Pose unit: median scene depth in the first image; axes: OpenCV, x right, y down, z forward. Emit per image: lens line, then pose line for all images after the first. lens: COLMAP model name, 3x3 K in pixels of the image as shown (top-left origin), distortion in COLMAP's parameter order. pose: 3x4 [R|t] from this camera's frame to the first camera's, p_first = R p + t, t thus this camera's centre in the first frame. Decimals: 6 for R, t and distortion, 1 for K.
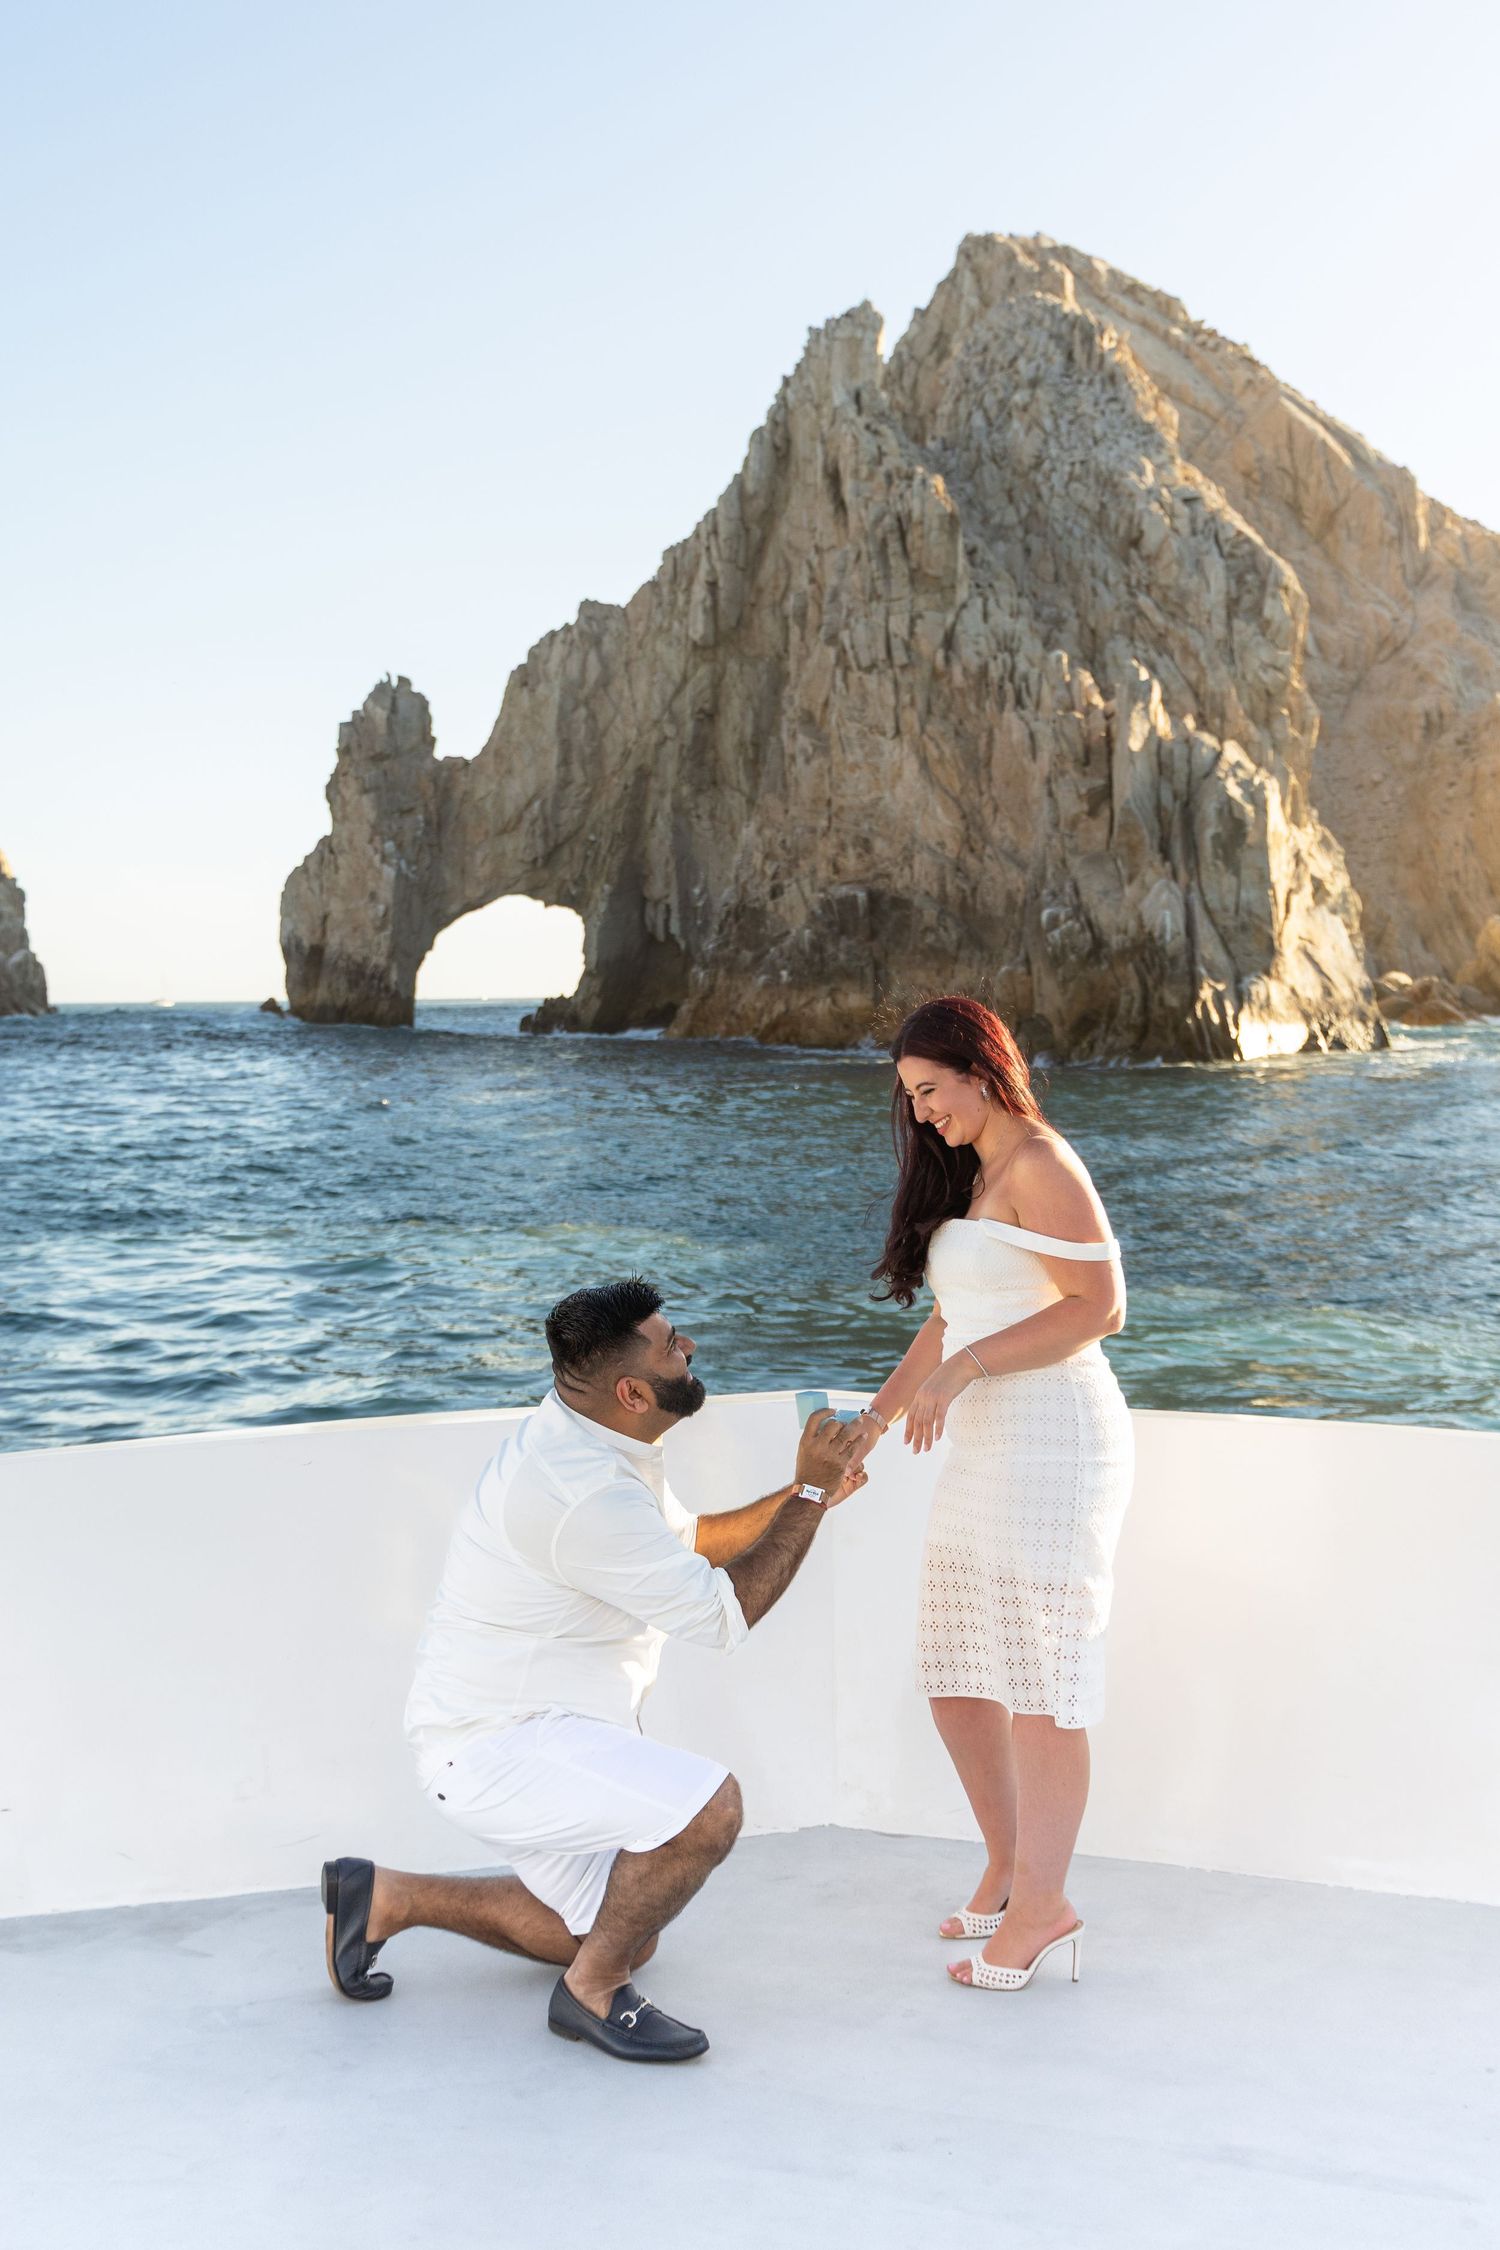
lens RADIAL K [[2386.8, 0, 745.7], [0, 2386.8, 1170.0], [0, 0, 1]] dist [0.027920, 0.011791]
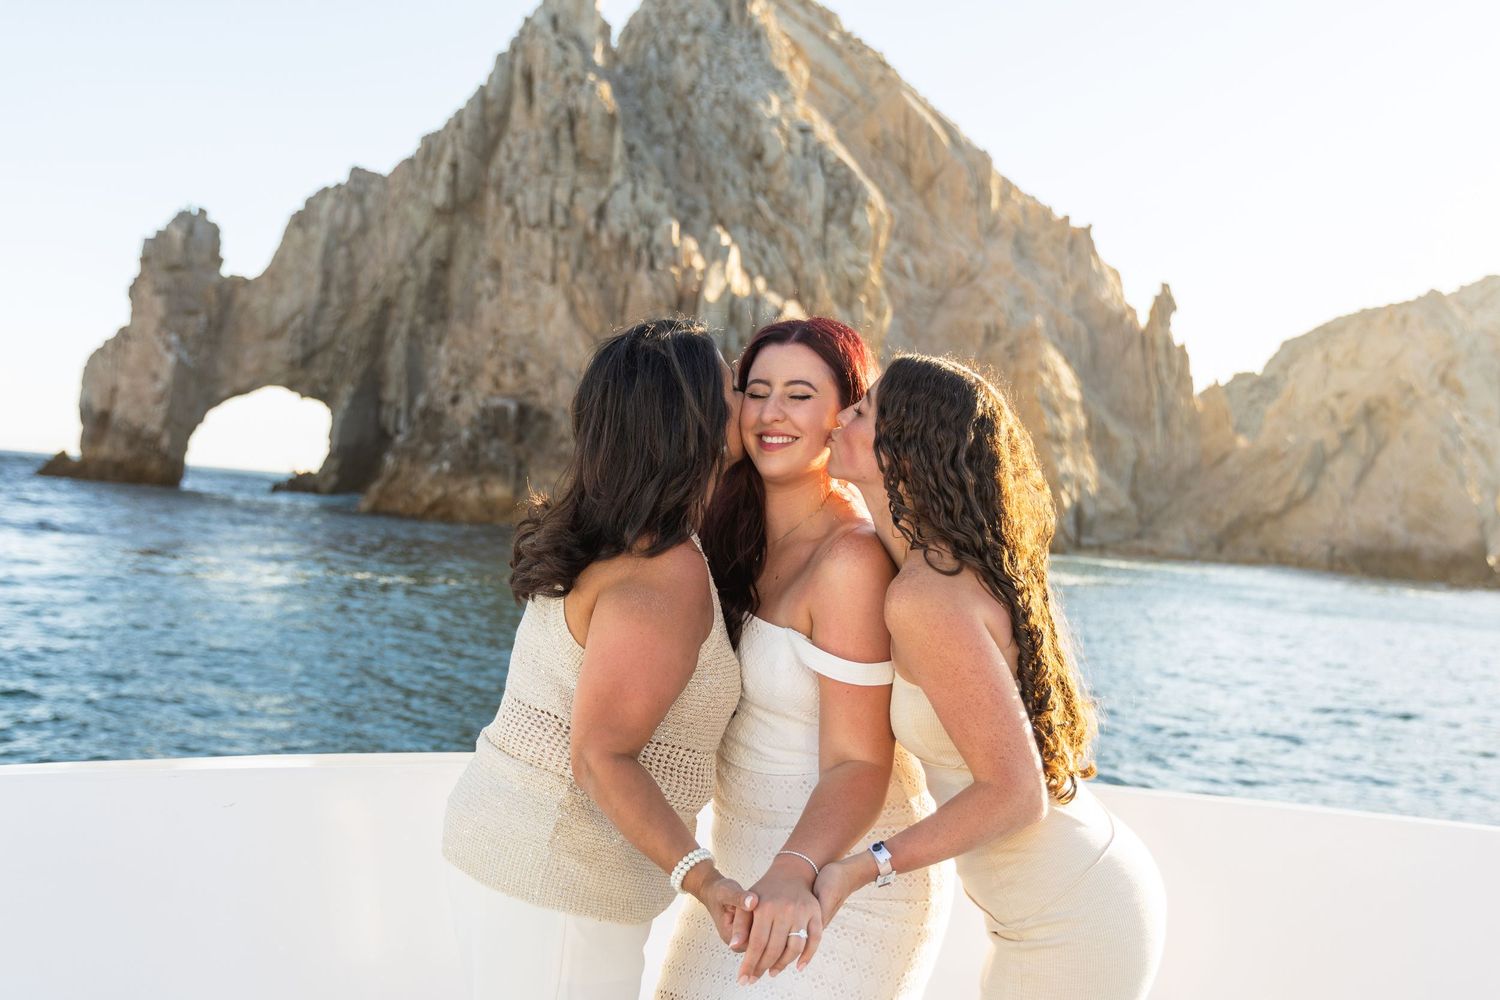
lens RADIAL K [[1682.6, 0, 750.0], [0, 1682.6, 500.0], [0, 0, 1]] dist [0.006818, 0.006627]
pose [[0.987363, 0.092218, 0.128883, 0.043685], [-0.082488, 0.993463, -0.078906, -0.006511], [-0.135317, 0.067278, 0.988516, 0.092532]]
